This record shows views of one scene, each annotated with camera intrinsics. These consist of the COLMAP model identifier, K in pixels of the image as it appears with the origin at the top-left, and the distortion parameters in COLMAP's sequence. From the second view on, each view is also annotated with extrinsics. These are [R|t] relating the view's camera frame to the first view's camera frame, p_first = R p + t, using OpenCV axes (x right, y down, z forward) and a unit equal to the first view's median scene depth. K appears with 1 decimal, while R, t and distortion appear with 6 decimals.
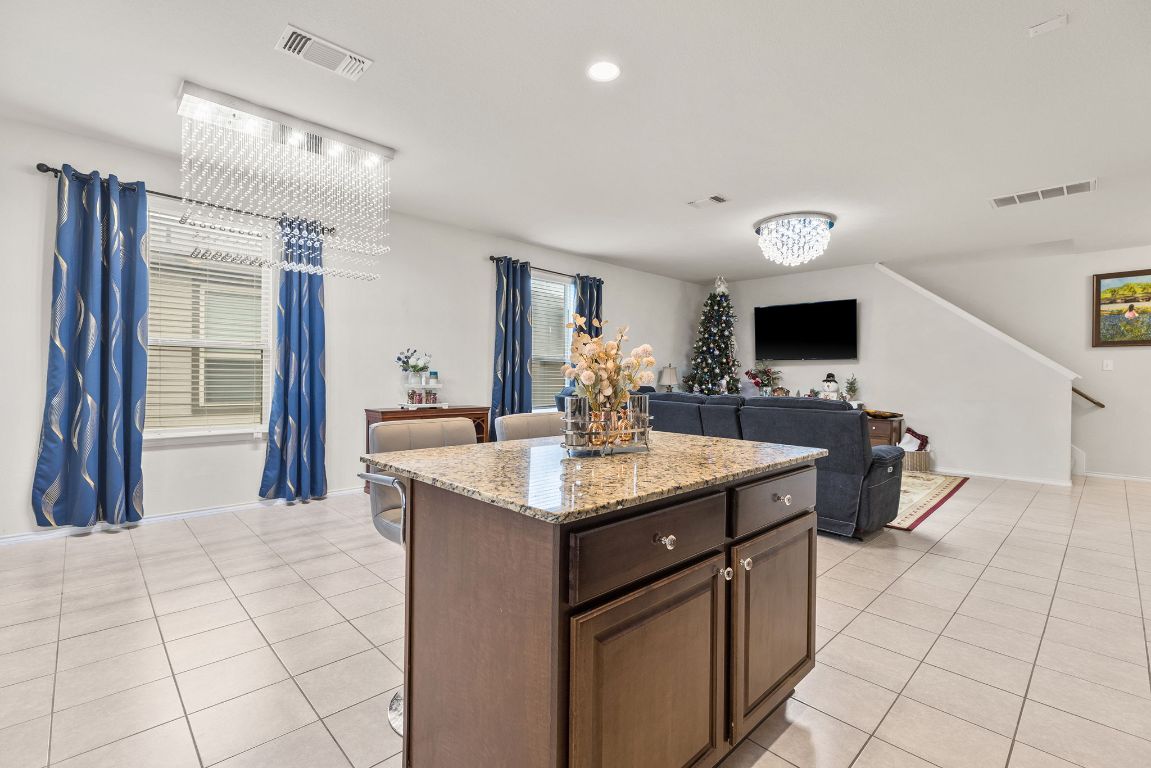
lens RADIAL K [[512.5, 0, 571.9], [0, 512.5, 374.9], [0, 0, 1]] dist [0.006864, -0.000069]
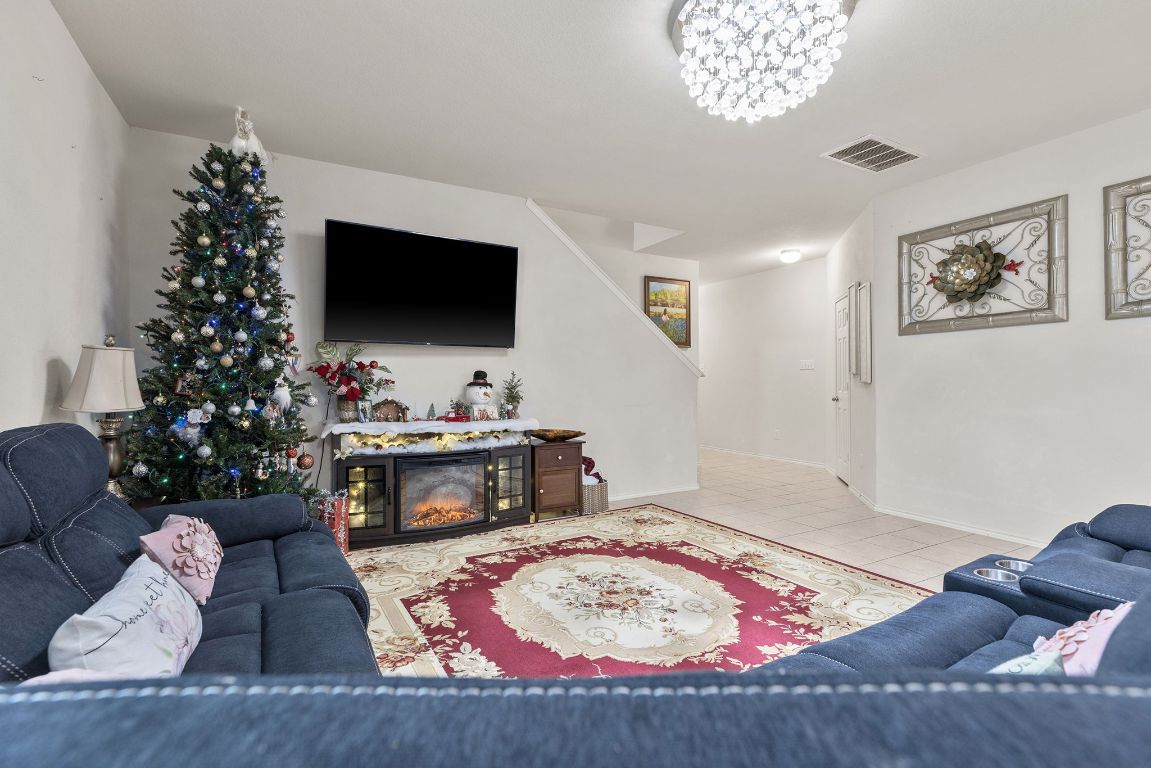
lens RADIAL K [[512.5, 0, 565.0], [0, 512.5, 390.3], [0, 0, 1]] dist [0.006864, -0.000069]
pose [[0.245520, -0.029942, 0.968929, -0.022968], [0.008685, 0.999551, 0.028688, 0.003215], [-0.969353, 0.001372, 0.245670, 0.772906]]
